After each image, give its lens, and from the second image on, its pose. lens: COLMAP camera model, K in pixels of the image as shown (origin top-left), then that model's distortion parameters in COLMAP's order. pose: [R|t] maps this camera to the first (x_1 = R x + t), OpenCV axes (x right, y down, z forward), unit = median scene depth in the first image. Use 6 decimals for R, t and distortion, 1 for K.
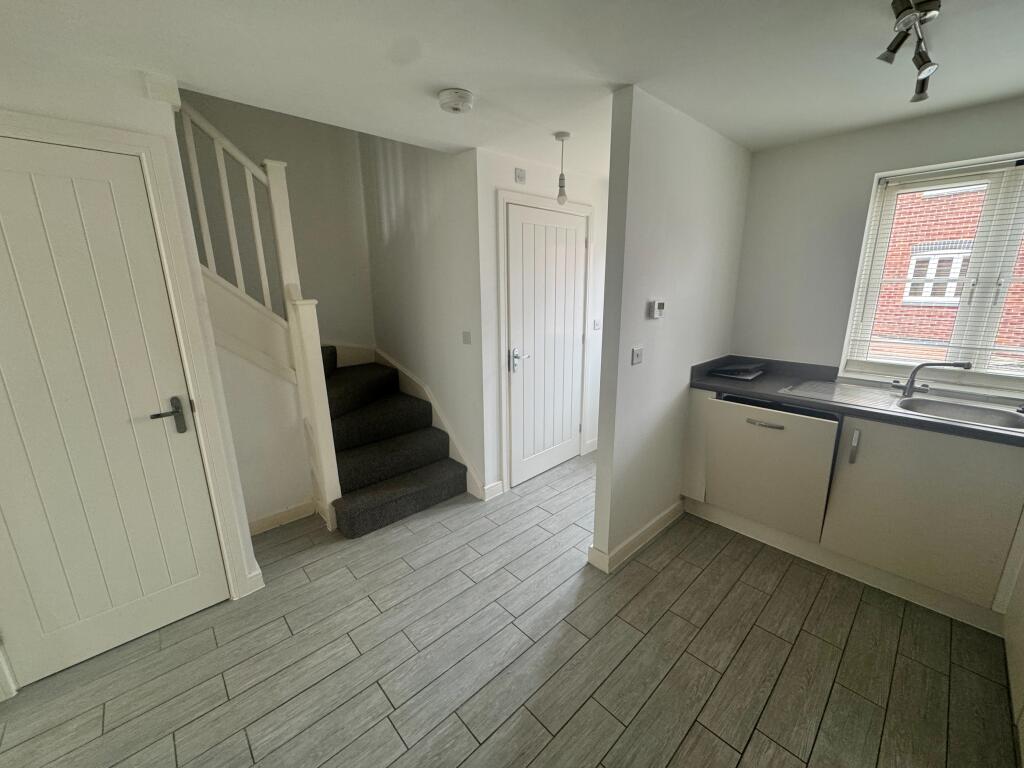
lens RADIAL K [[409.7, 0, 512.0], [0, 409.7, 384.0], [0, 0, 1]] dist [-0.002106, -0.000217]
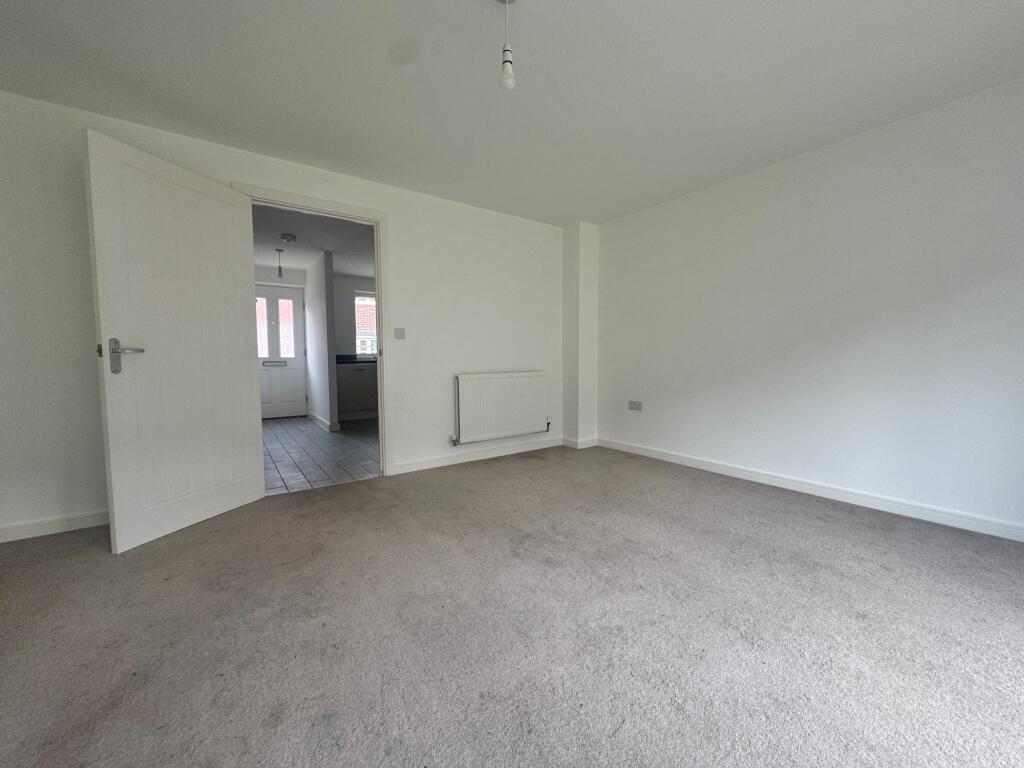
lens RADIAL K [[409.7, 0, 512.0], [0, 409.7, 384.0], [0, 0, 1]] dist [-0.002106, -0.000217]
pose [[0.120789, -0.054401, 0.991186, -2.440536], [0.236605, 0.971298, 0.024476, 0.445978], [-0.964068, 0.231564, 0.130193, -0.459554]]
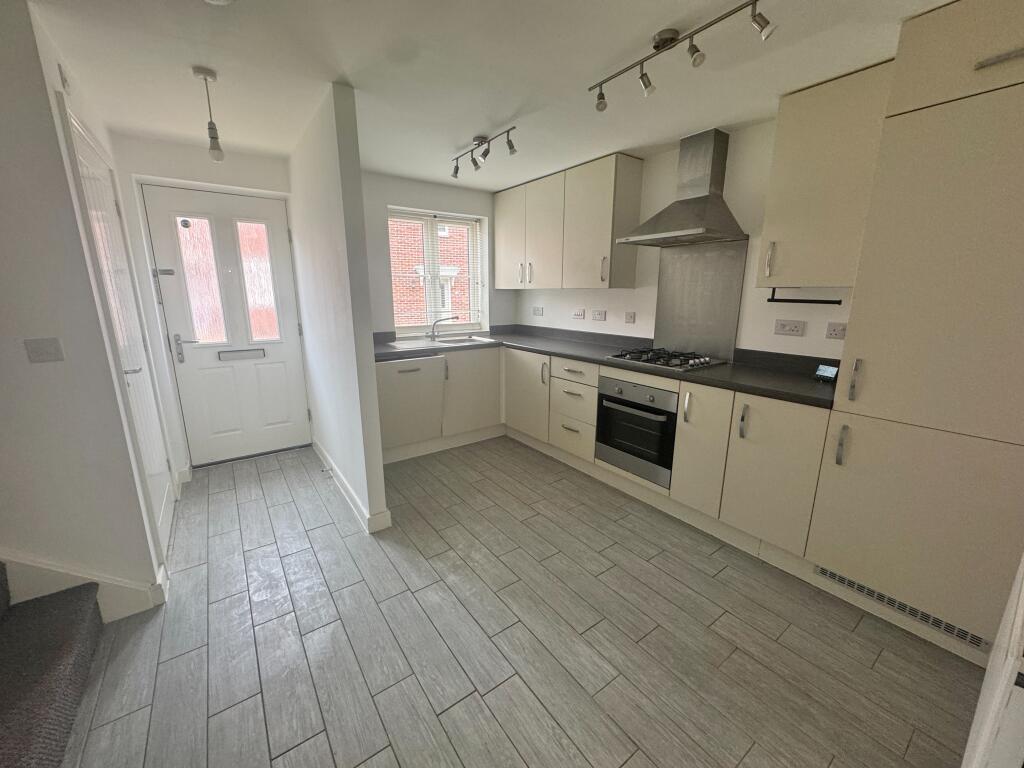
lens RADIAL K [[409.7, 0, 512.0], [0, 409.7, 384.0], [0, 0, 1]] dist [-0.002106, -0.000217]
pose [[0.116377, -0.213356, 0.970018, -0.852577], [0.231387, 0.955605, 0.182425, -0.039887], [-0.965876, 0.203220, 0.160579, 0.498880]]
